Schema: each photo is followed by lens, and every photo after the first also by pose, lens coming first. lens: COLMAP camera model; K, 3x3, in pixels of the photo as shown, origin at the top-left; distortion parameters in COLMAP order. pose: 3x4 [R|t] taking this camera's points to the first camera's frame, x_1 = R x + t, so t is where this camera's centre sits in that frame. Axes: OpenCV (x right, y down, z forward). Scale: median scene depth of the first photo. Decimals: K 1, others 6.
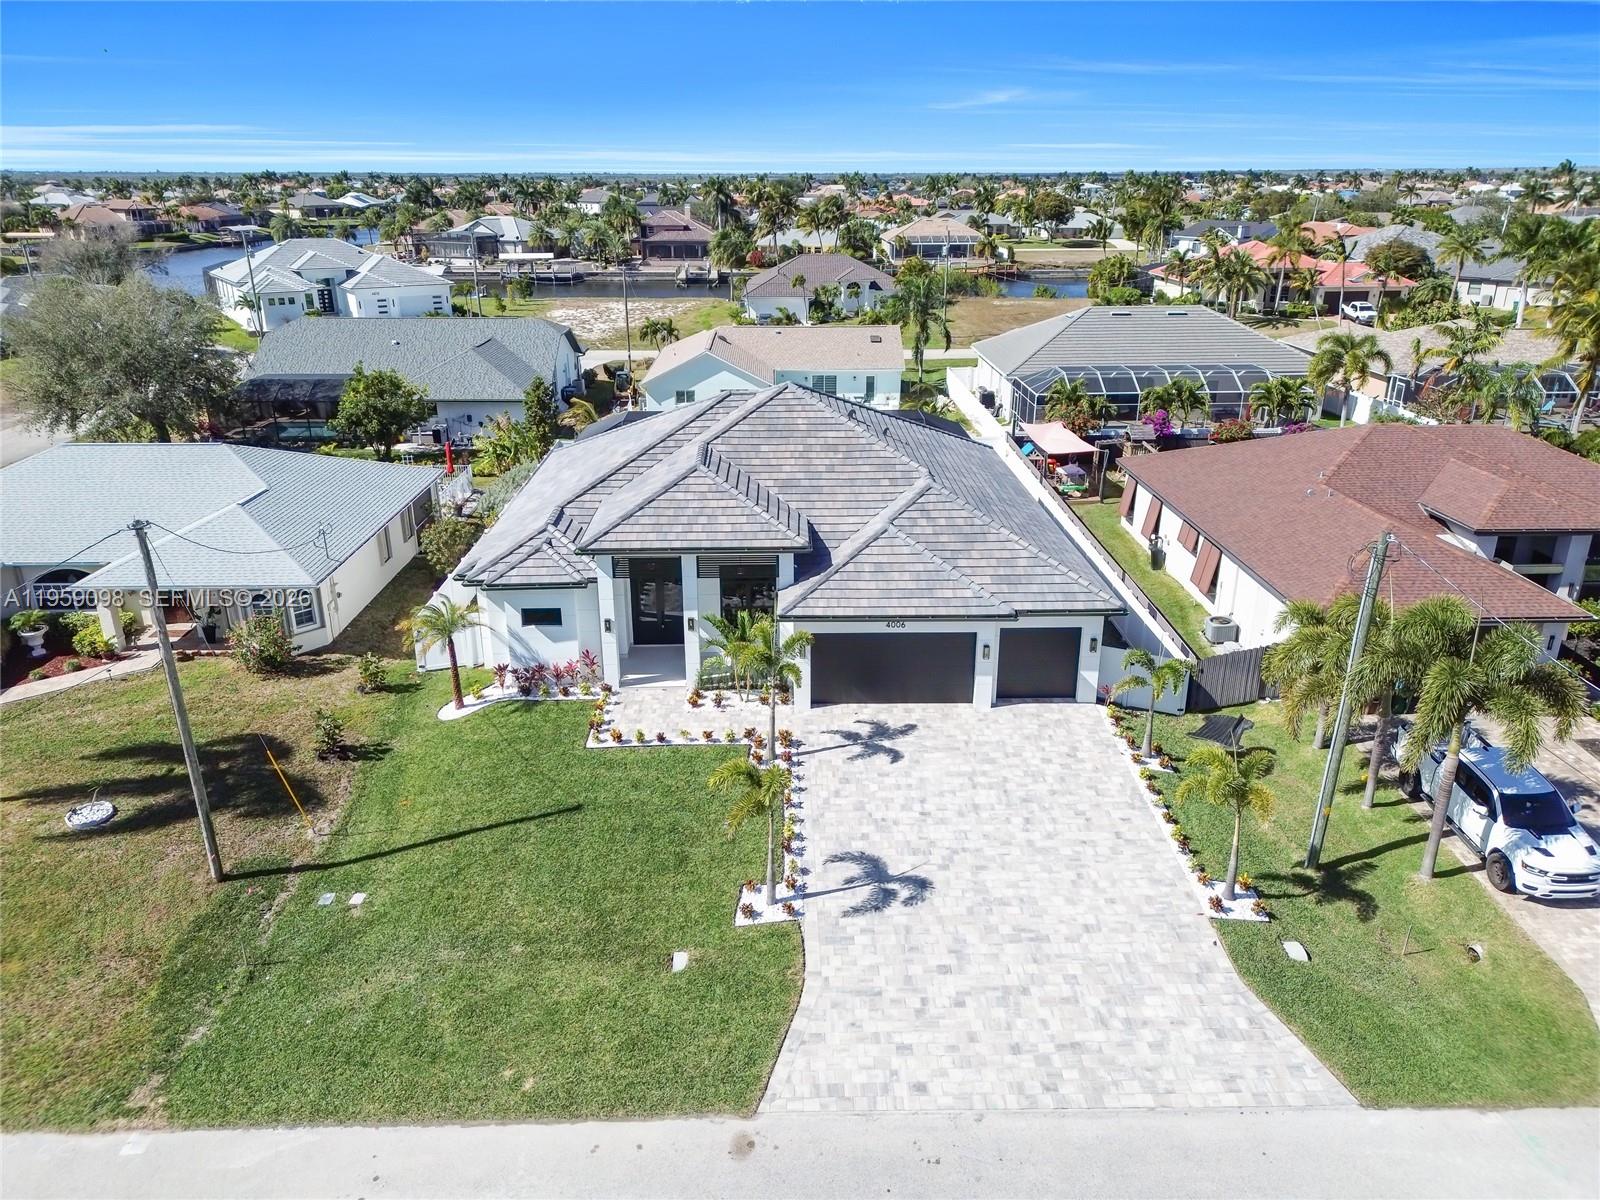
lens RADIAL K [[1113.9, 0, 805.5], [0, 1113.9, 599.5], [0, 0, 1]] dist [0.052328, -0.044806]
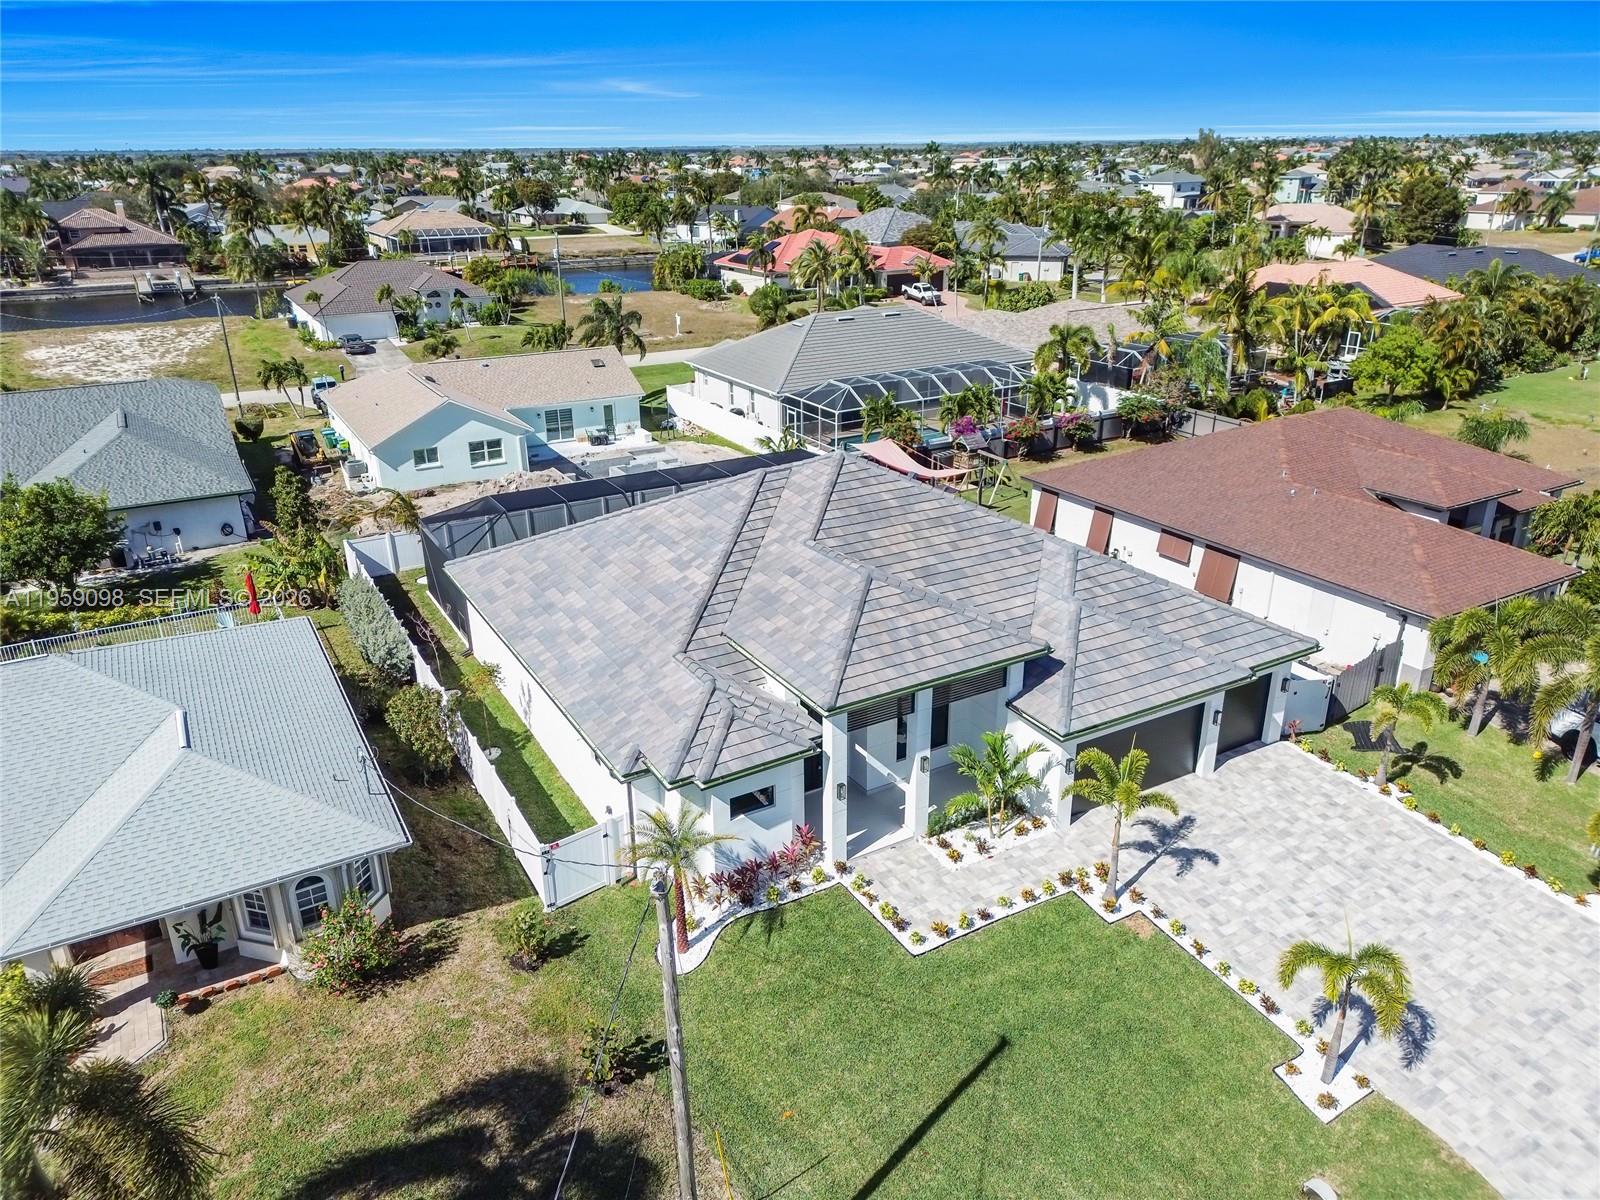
lens RADIAL K [[1113.9, 0, 805.4], [0, 1113.9, 598.6], [0, 0, 1]] dist [0.052328, -0.044806]
pose [[0.878075, -0.185888, 0.440943, -0.520519], [0.178310, 0.982205, 0.058990, -0.163035], [-0.444061, 0.026827, 0.895595, 0.282476]]
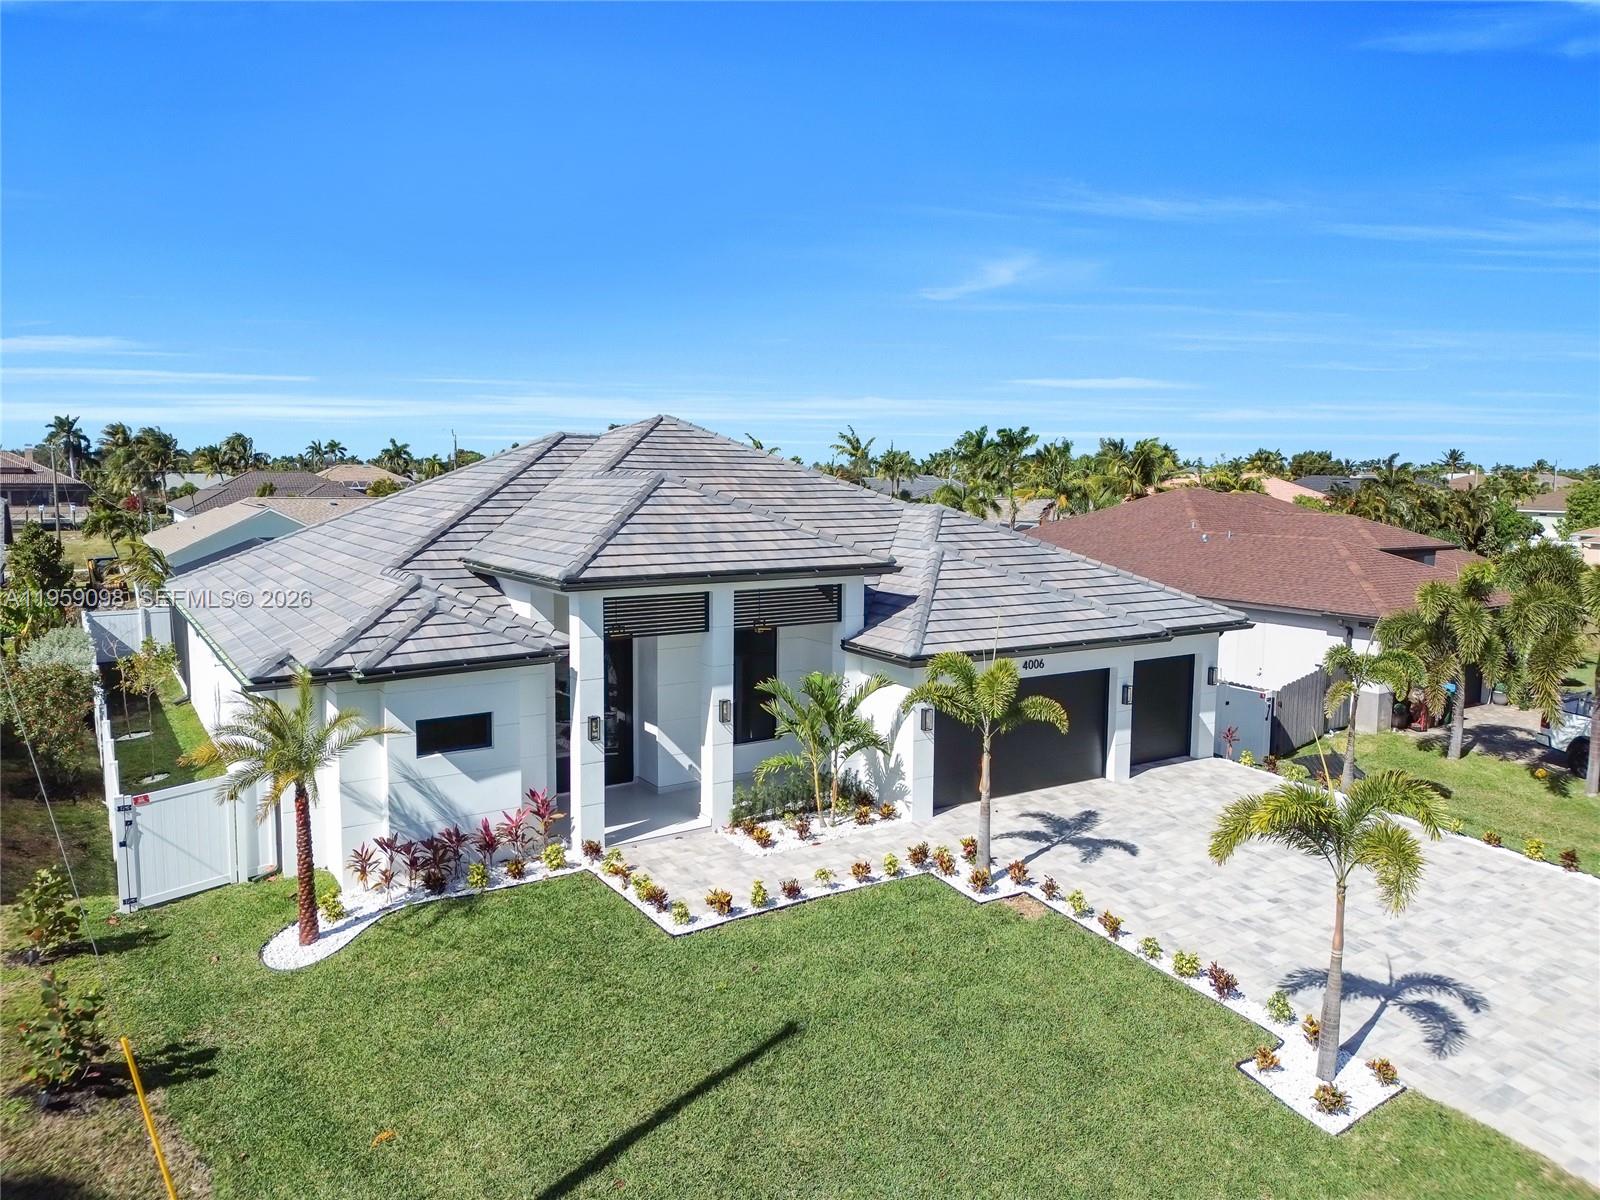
lens RADIAL K [[1113.9, 0, 800.8], [0, 1113.9, 600.4], [0, 0, 1]] dist [0.052328, -0.044806]
pose [[0.853332, -0.053352, 0.518630, -0.367919], [0.177418, 0.965098, -0.192635, 0.085682], [-0.490252, 0.256396, 0.833015, 0.462651]]
